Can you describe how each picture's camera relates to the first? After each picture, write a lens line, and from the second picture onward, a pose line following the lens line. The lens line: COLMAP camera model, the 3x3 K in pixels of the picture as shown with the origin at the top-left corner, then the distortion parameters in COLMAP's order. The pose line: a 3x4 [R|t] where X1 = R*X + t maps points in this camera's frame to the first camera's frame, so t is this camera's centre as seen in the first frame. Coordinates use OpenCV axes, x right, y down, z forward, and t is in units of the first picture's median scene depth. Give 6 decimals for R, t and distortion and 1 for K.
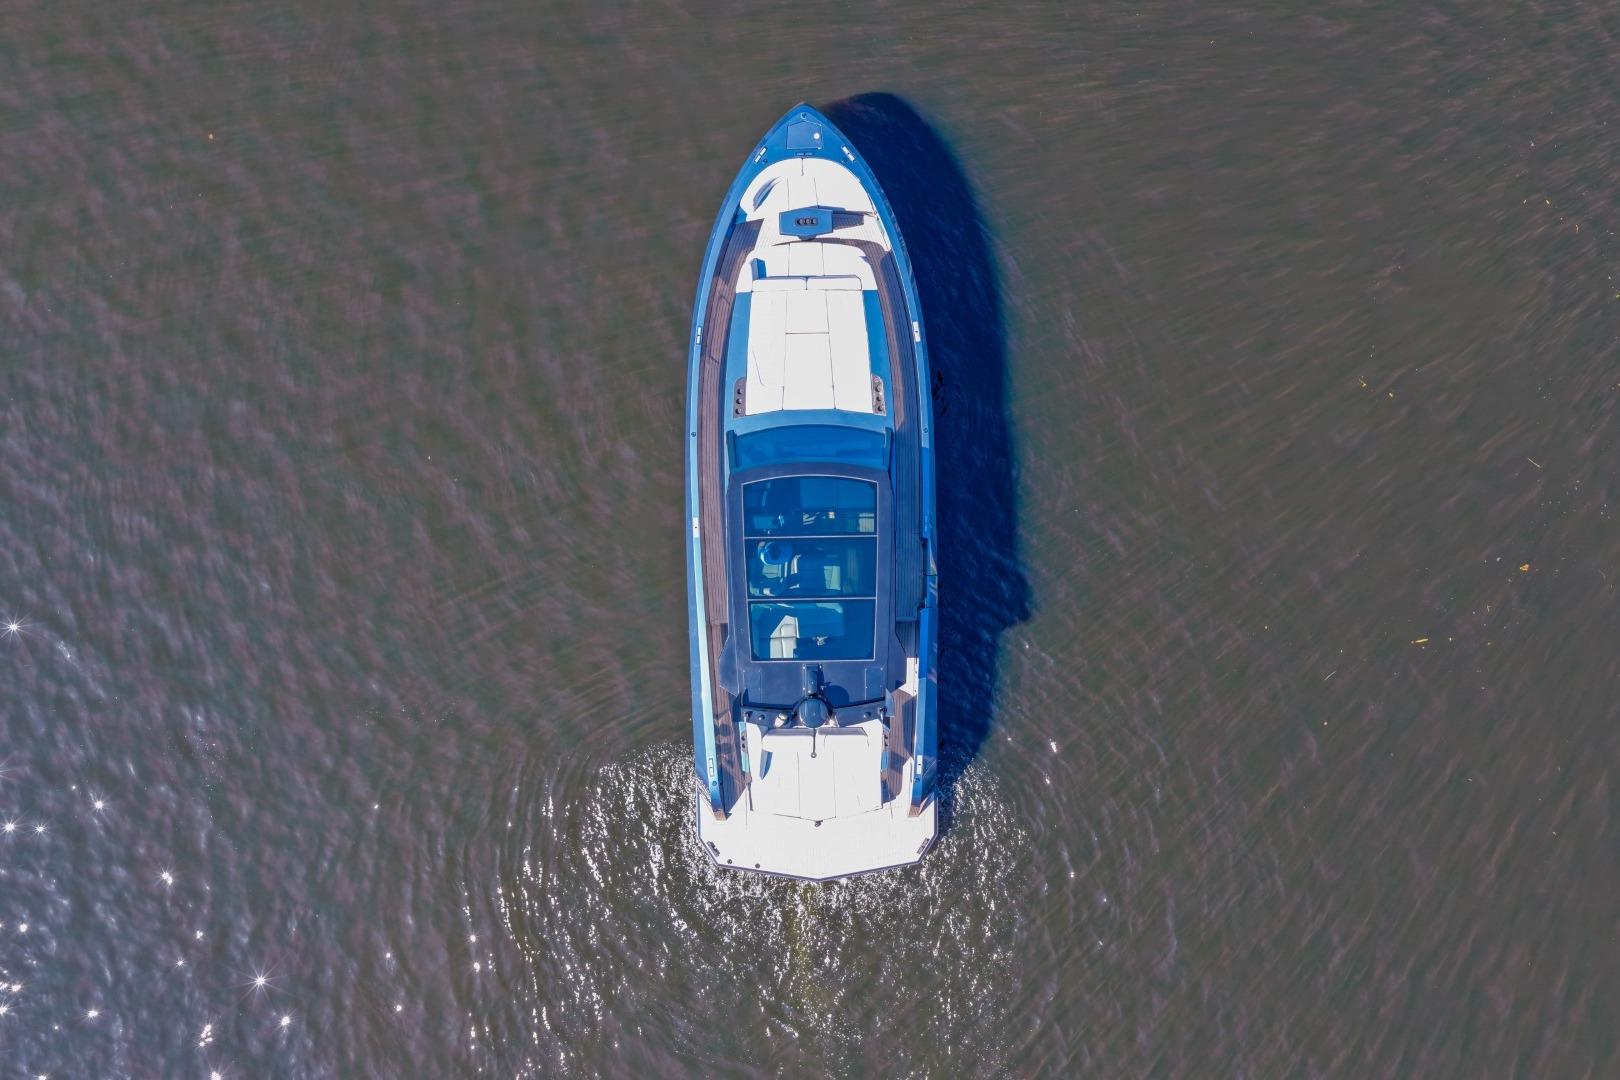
lens RADIAL K [[1608.4, 0, 815.8], [0, 1608.4, 543.5], [0, 0, 1]] dist [-0.002102, 0.019254]
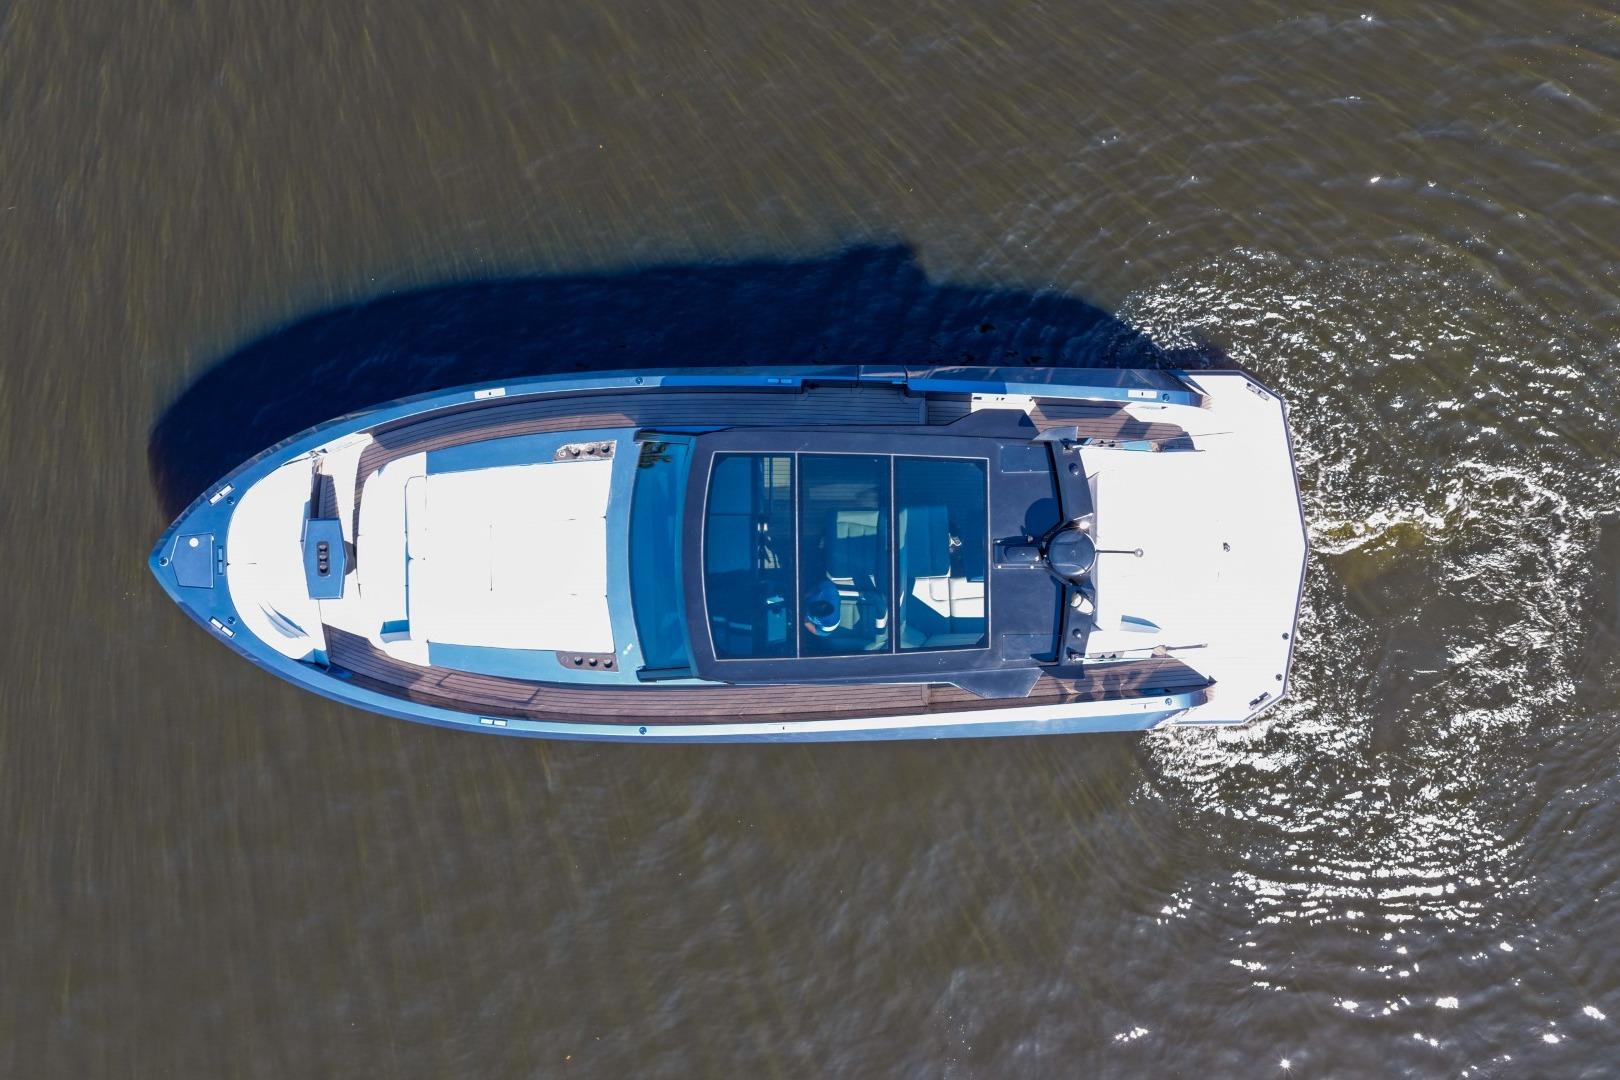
lens RADIAL K [[1608.4, 0, 815.8], [0, 1608.4, 543.5], [0, 0, 1]] dist [-0.002102, 0.019254]
pose [[0.006043, -0.999981, 0.001424, 0.000697], [0.999981, 0.006045, 0.001422, 0.002158], [-0.001430, 0.001415, 0.999998, 0.336036]]
